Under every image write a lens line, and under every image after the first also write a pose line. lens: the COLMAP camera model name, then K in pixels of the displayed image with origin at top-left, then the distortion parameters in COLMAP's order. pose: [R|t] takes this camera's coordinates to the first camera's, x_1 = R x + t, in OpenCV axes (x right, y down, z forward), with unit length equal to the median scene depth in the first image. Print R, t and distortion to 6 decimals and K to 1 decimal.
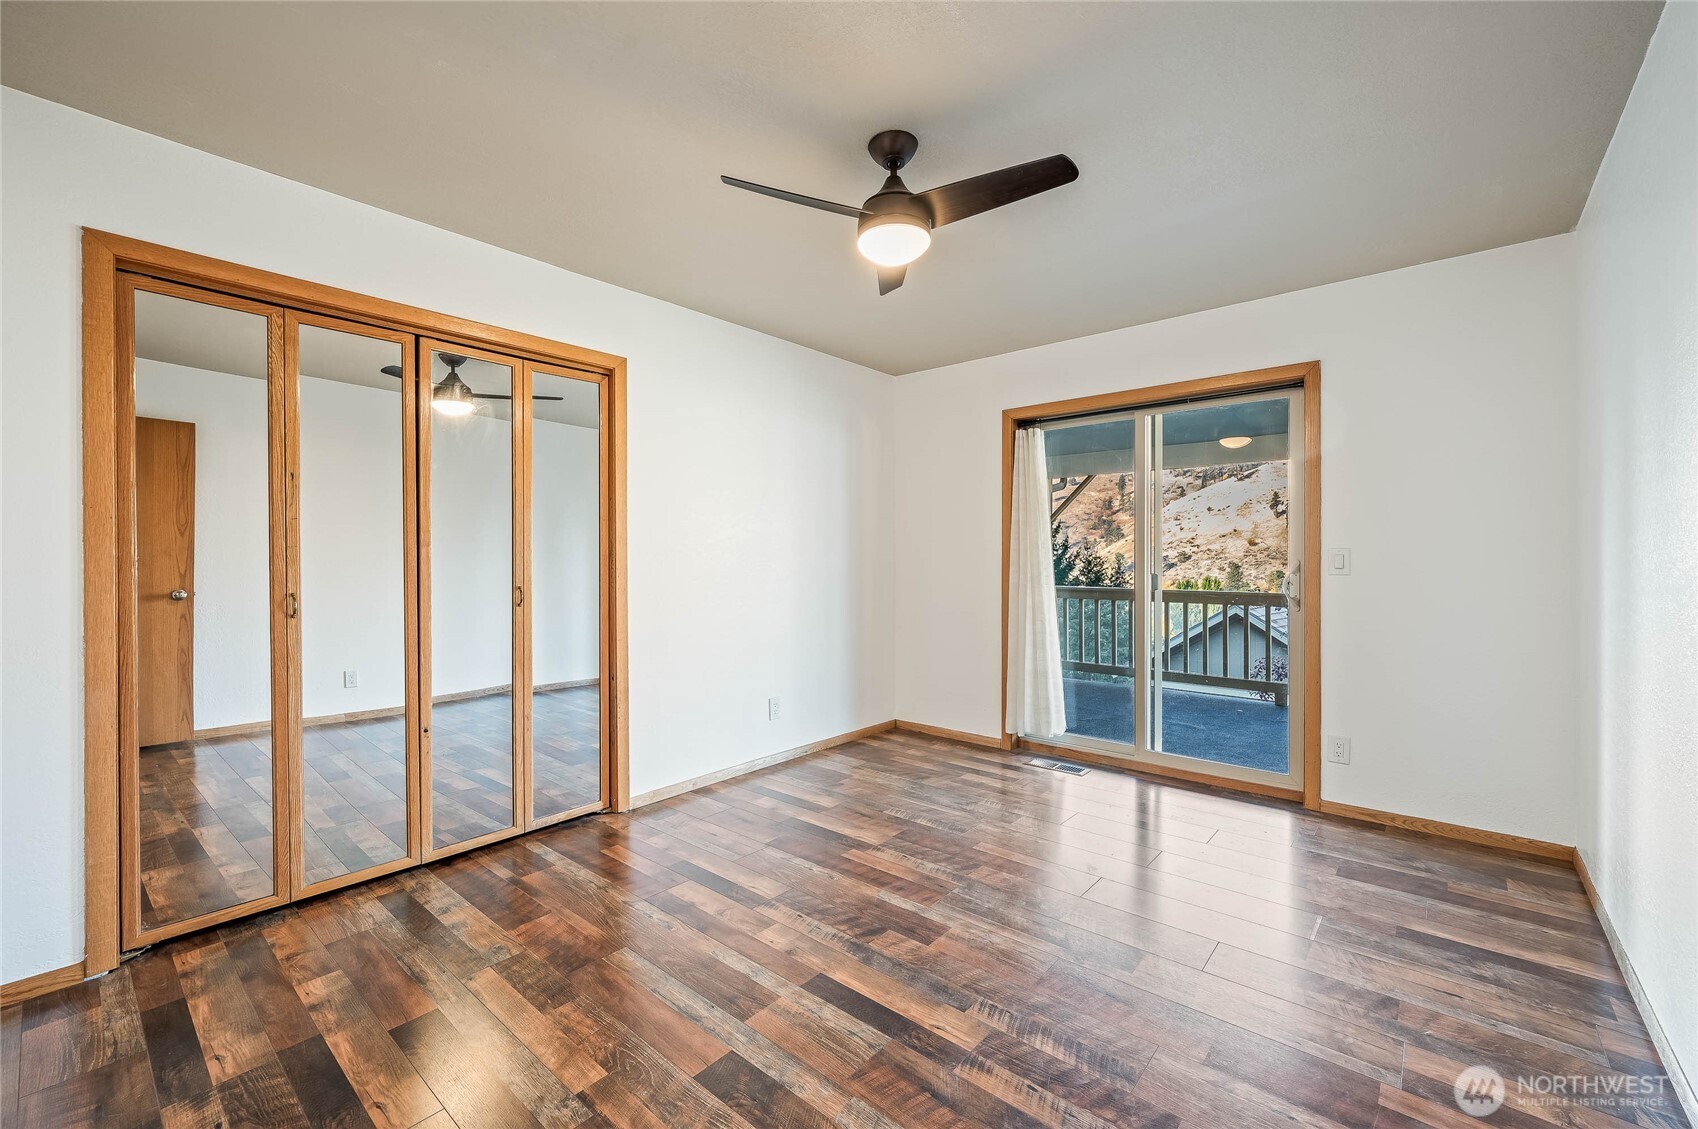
lens RADIAL K [[693.0, 0, 853.5], [0, 693.0, 559.3], [0, 0, 1]] dist [0.001175, 0.000149]
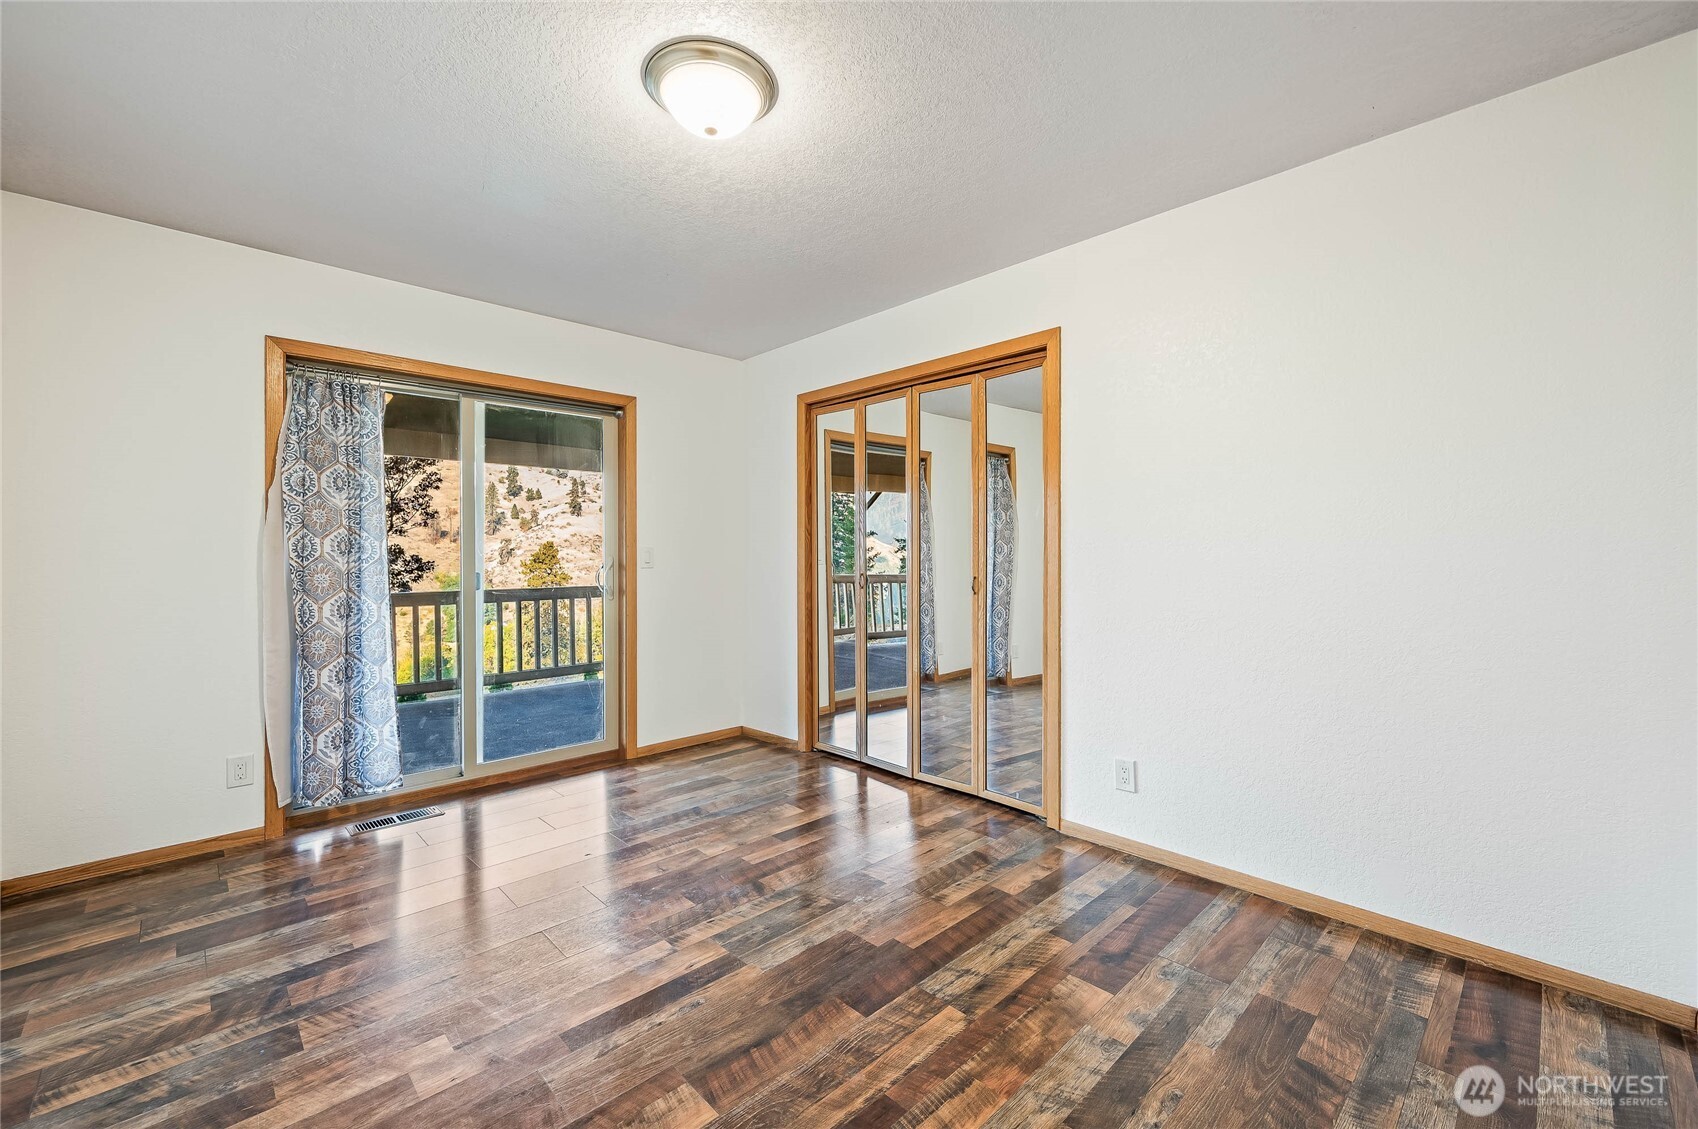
lens RADIAL K [[693.0, 0, 840.6], [0, 693.0, 561.3], [0, 0, 1]] dist [0.001175, 0.000149]
pose [[0.104951, -0.013504, 0.994386, -0.446383], [0.009322, 0.999877, 0.012594, -0.002331], [-0.994434, 0.007948, 0.105064, 0.418520]]
